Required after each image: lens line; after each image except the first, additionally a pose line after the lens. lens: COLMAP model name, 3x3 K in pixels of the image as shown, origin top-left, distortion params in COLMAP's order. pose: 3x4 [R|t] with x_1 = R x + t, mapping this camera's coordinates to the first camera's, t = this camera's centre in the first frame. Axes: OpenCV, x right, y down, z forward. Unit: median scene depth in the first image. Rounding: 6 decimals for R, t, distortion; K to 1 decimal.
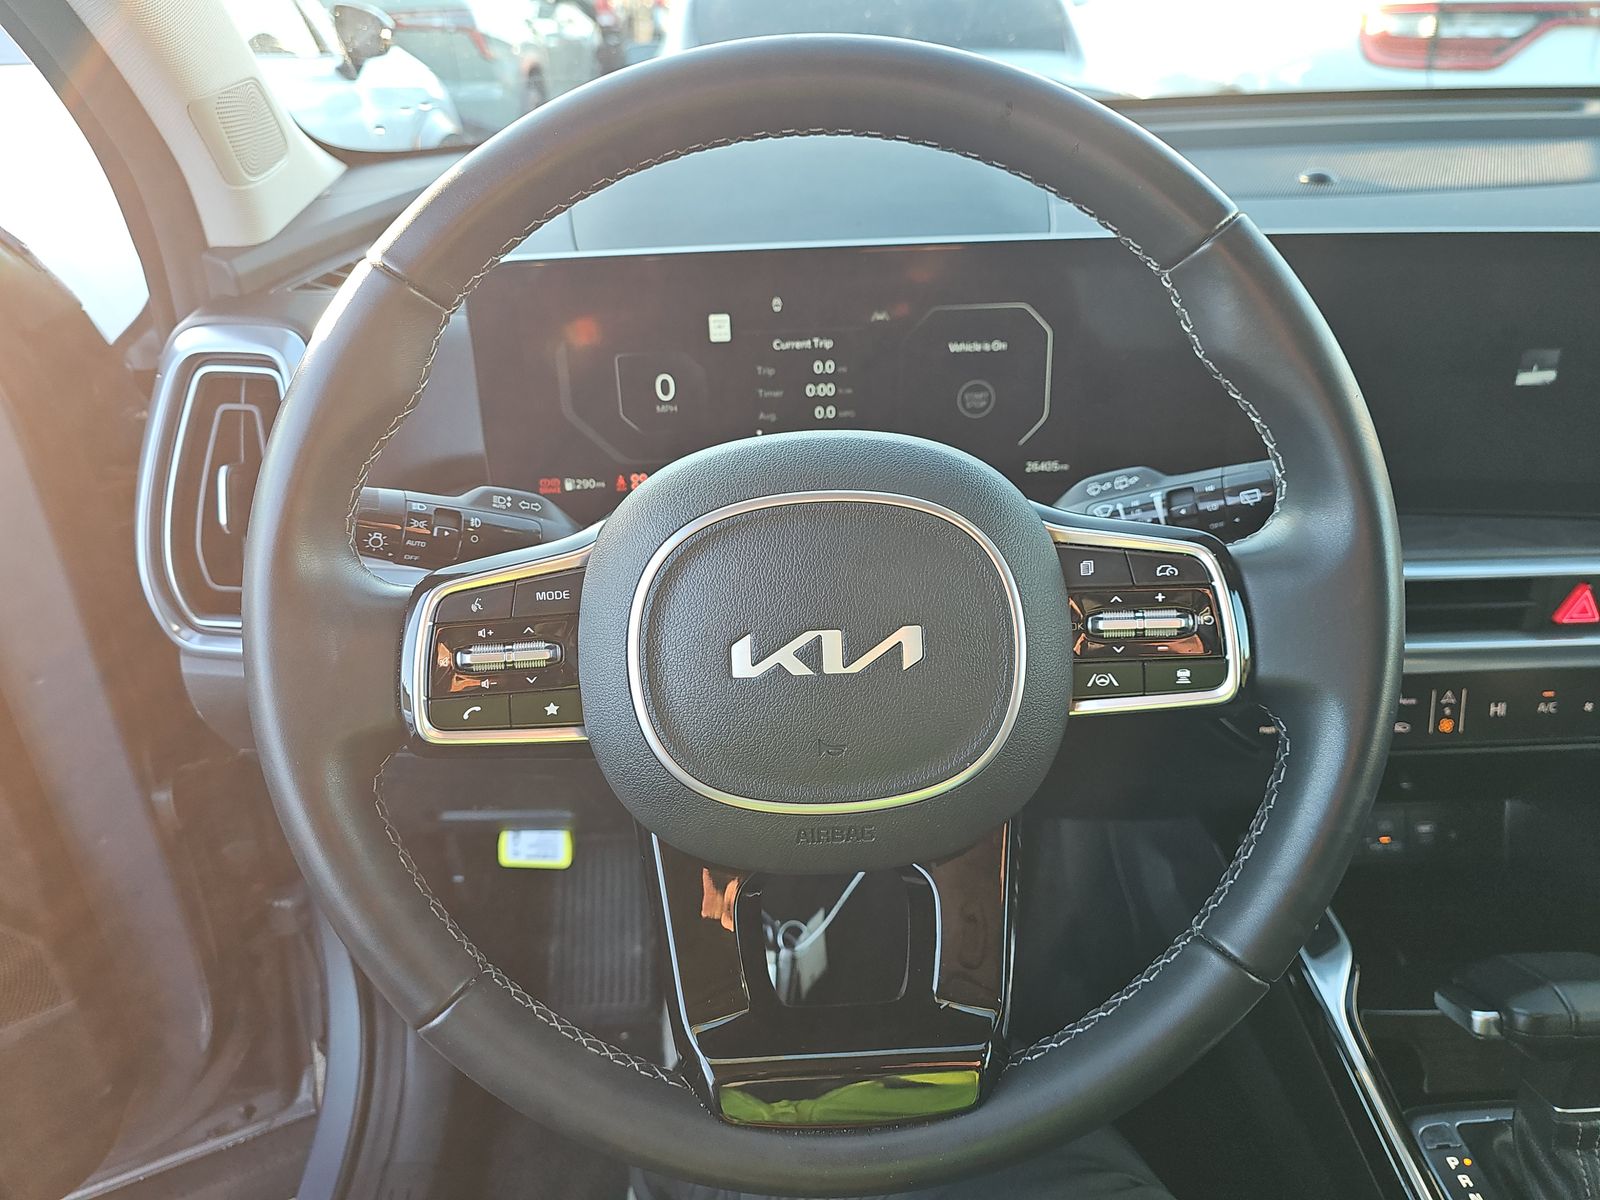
lens RADIAL K [[994.5, 0, 798.6], [0, 994.5, 665.7], [0, 0, 1]] dist [0.004084, -0.029575]
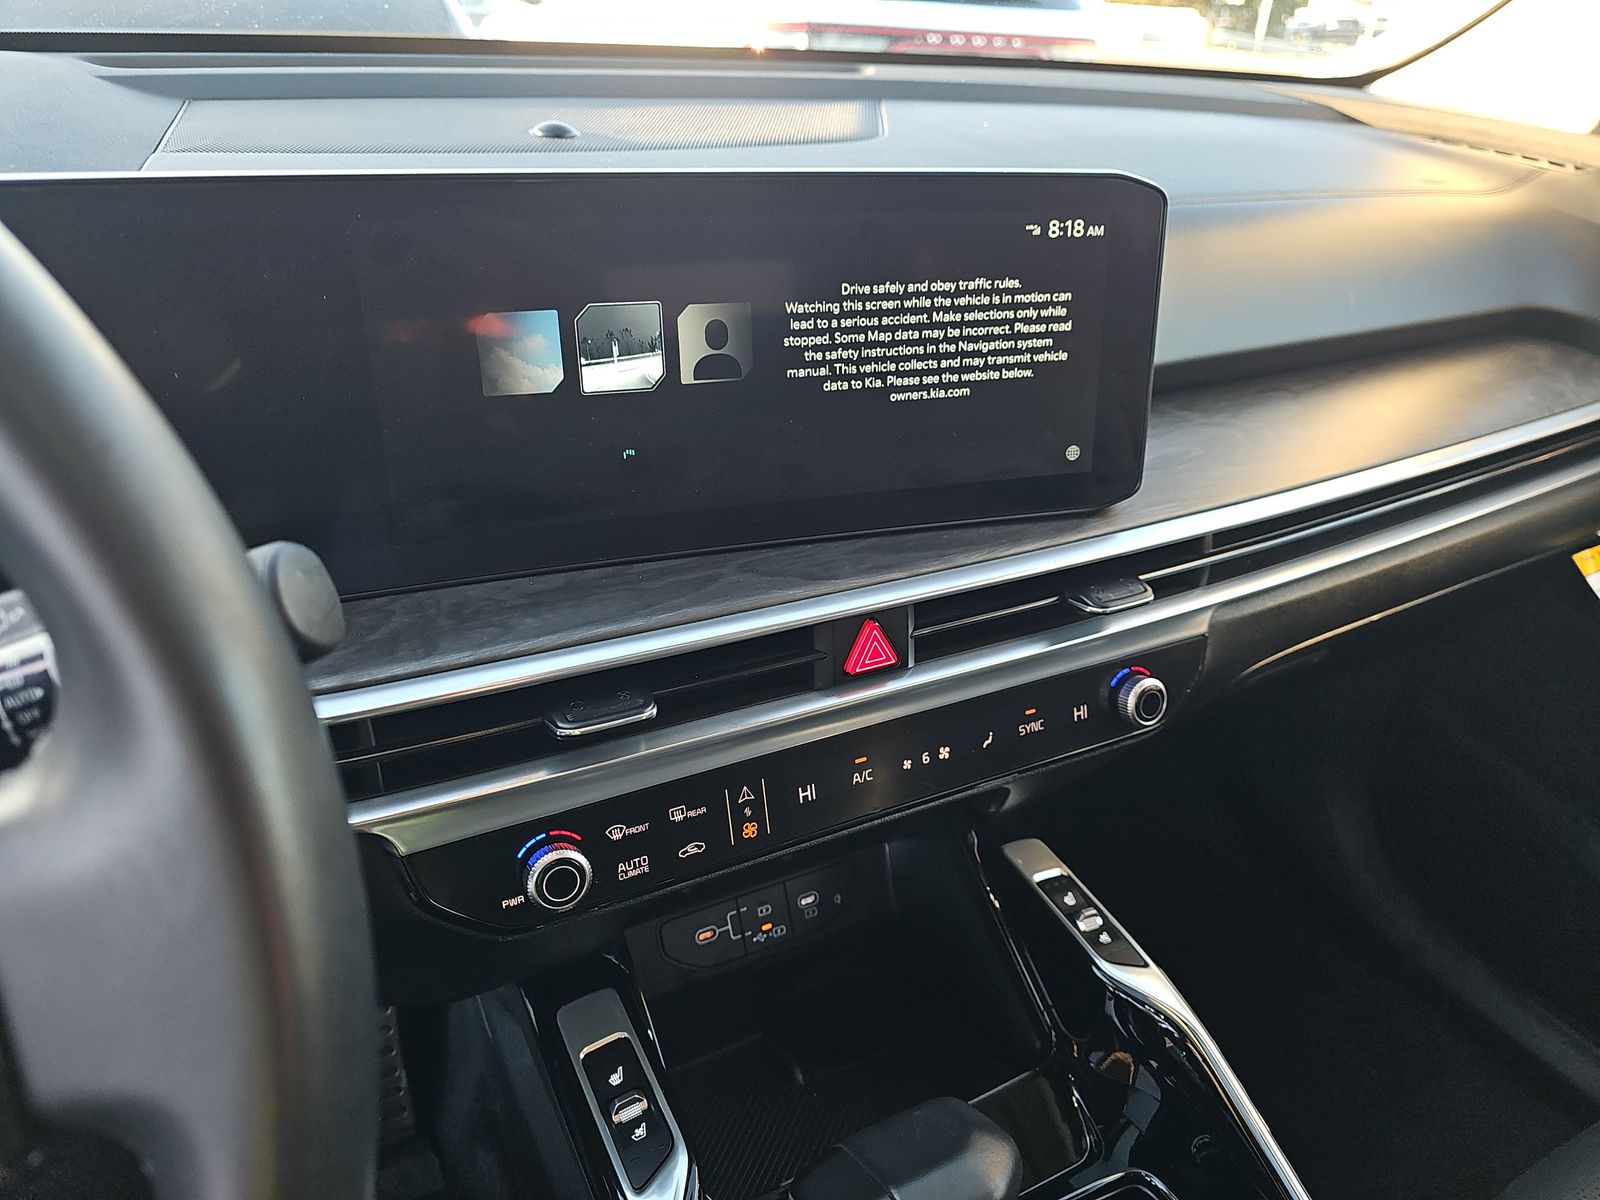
lens RADIAL K [[994.5, 0, 798.6], [0, 994.5, 665.7], [0, 0, 1]] dist [0.004084, -0.029575]
pose [[0.886566, -0.178592, 0.426738, 0.397800], [0.180747, 0.982877, 0.035828, -0.087502], [-0.425829, 0.045368, 0.903665, 0.299363]]
